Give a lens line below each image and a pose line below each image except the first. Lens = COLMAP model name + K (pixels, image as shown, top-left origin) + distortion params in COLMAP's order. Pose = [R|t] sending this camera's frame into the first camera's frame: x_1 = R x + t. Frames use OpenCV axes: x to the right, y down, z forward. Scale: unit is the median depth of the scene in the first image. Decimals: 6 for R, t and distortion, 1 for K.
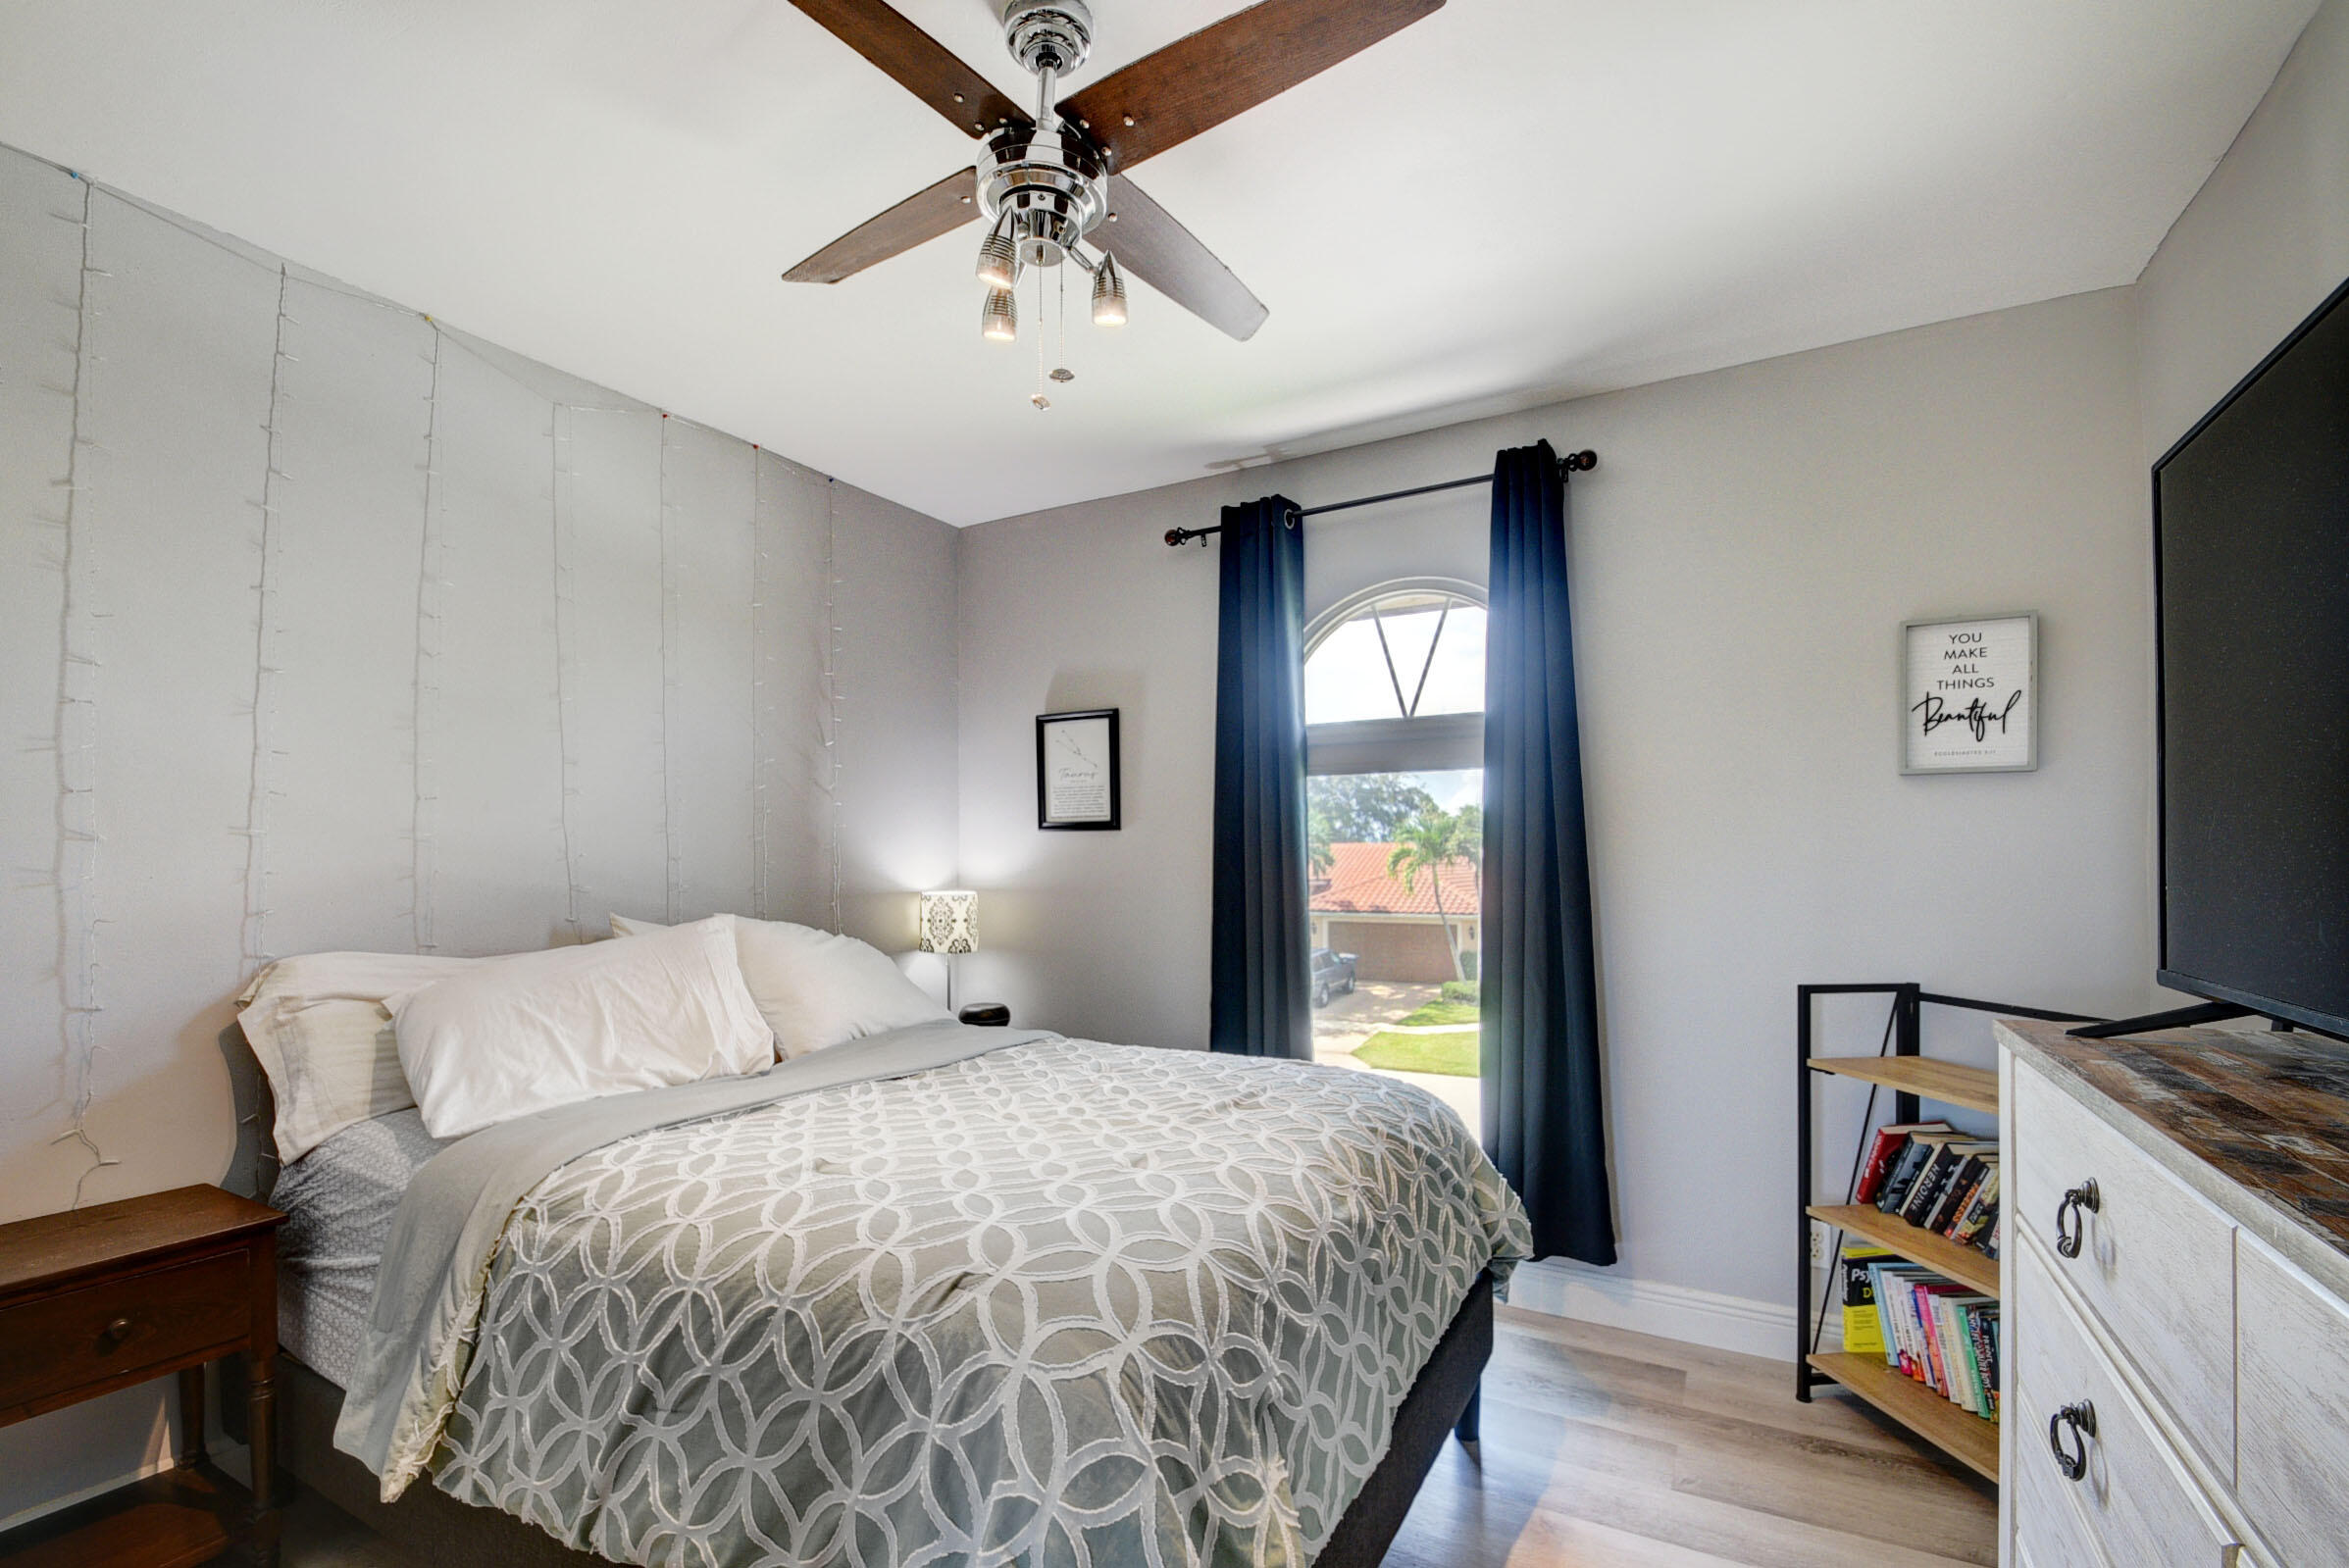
lens RADIAL K [[1055.8, 0, 1173.2], [0, 1055.8, 856.5], [0, 0, 1]] dist [-0.001808, -0.000221]
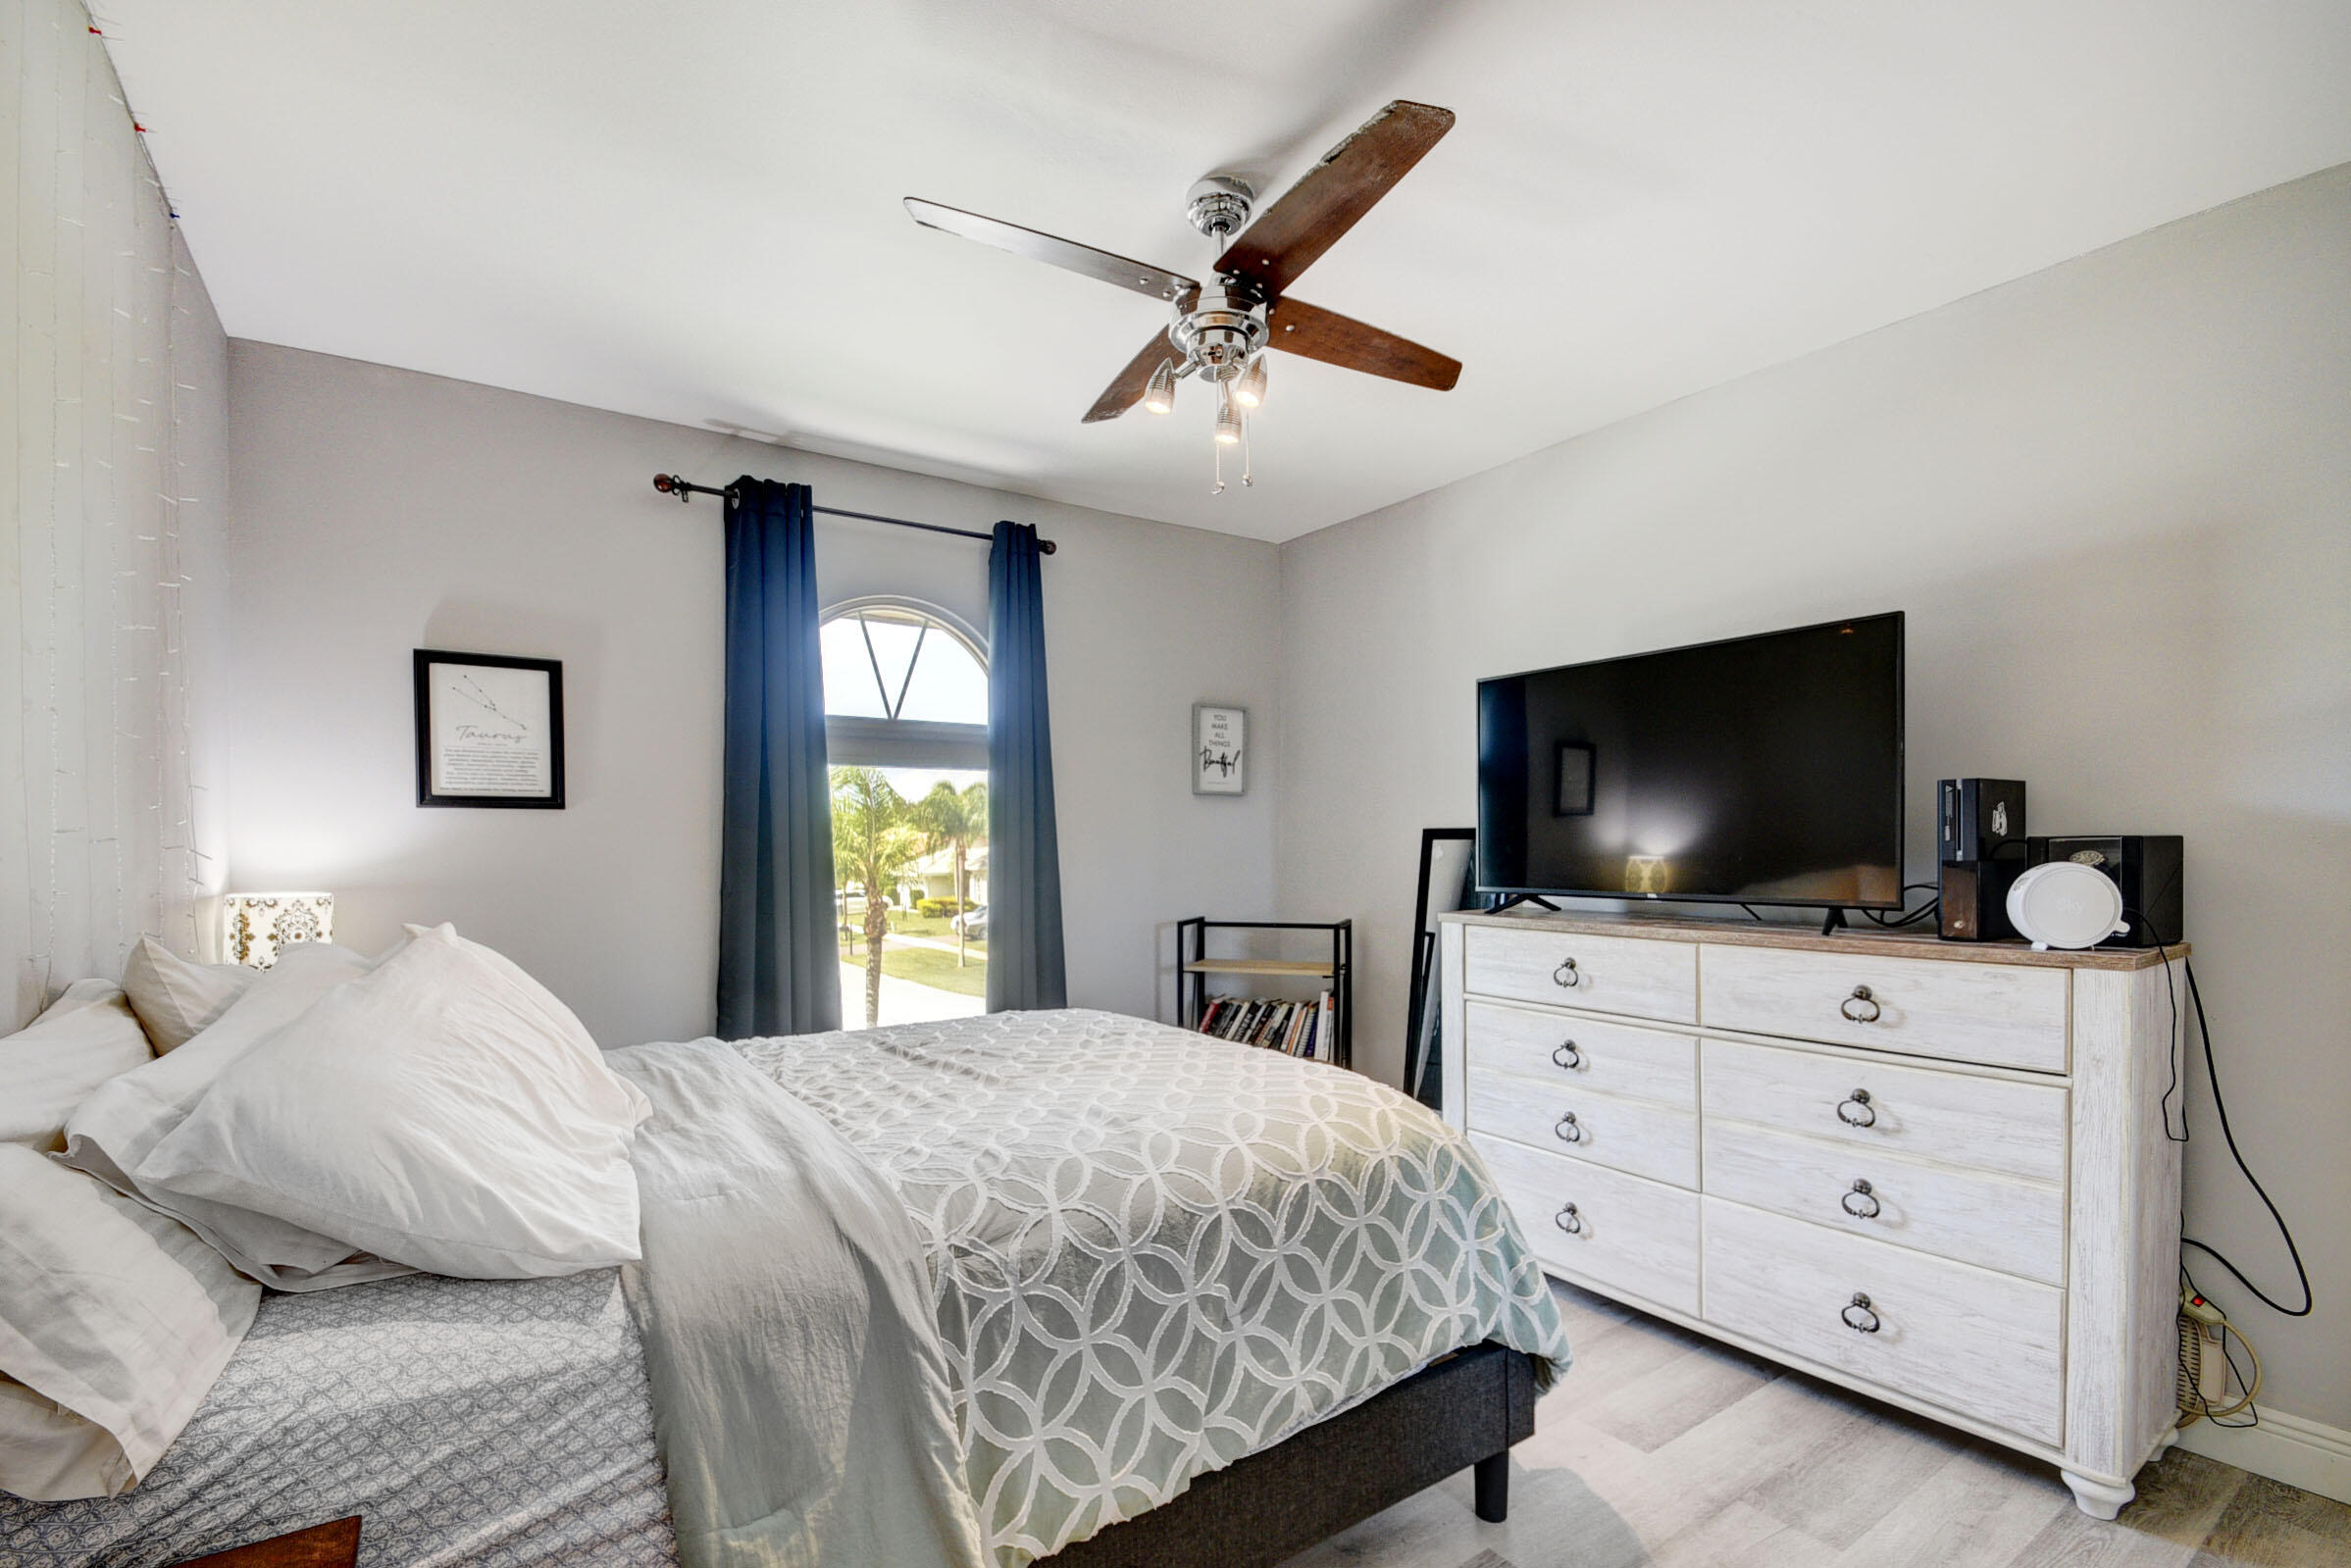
lens RADIAL K [[1037.1, 0, 1178.9], [0, 1037.1, 864.5], [0, 0, 1]] dist [0.002093, -0.000037]
pose [[0.440060, -0.017044, 0.897807, -0.728314], [-0.000696, 0.999813, 0.019322, 0.003233], [-0.897968, -0.009128, 0.439966, 0.264774]]
